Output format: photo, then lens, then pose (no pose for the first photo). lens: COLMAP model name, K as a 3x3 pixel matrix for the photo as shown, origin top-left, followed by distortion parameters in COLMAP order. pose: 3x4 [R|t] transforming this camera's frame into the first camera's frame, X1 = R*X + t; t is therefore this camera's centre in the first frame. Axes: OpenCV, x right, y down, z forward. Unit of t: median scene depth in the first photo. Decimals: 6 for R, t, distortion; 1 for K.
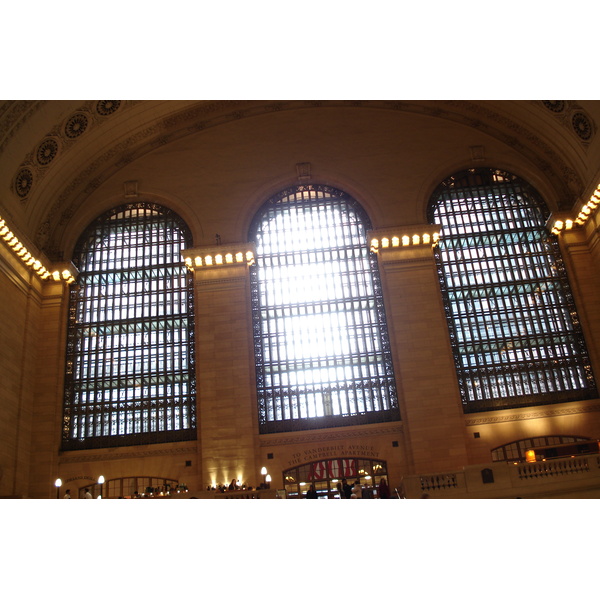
lens RADIAL K [[684.1, 0, 293.3], [0, 684.1, 299.2], [0, 0, 1]] dist [-0.087317, -0.049356]
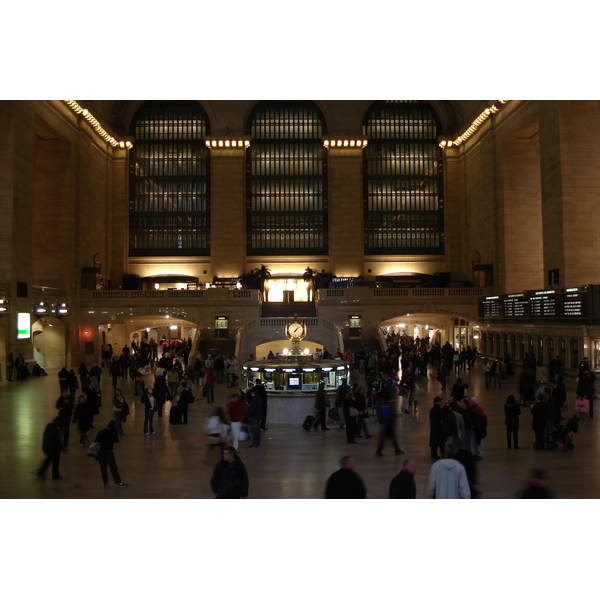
lens RADIAL K [[684.1, 0, 293.3], [0, 684.1, 299.2], [0, 0, 1]] dist [-0.087317, -0.049356]
pose [[0.993808, 0.078552, 0.078577, -0.052915], [-0.102873, 0.917732, 0.383647, -0.348083], [-0.041977, -0.389355, 0.920131, -0.592991]]
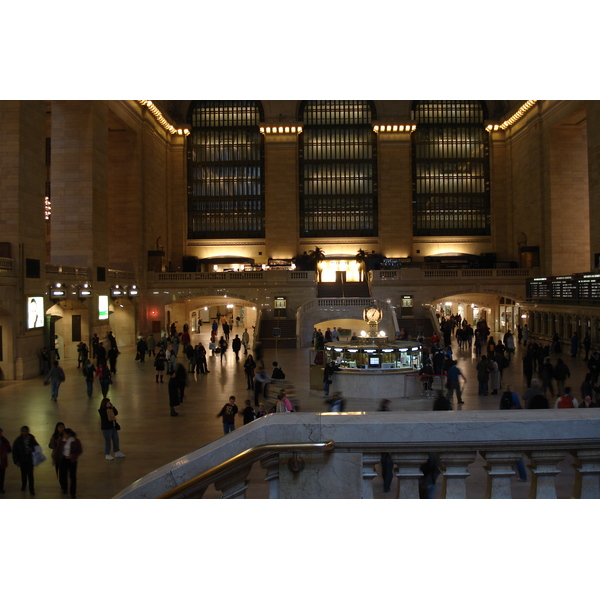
lens RADIAL K [[684.1, 0, 293.3], [0, 684.1, 299.2], [0, 0, 1]] dist [-0.087317, -0.049356]
pose [[0.996729, 0.073293, 0.034041, -0.105070], [-0.080812, 0.902846, 0.422301, -0.384648], [0.000217, -0.423671, 0.905816, -0.653593]]
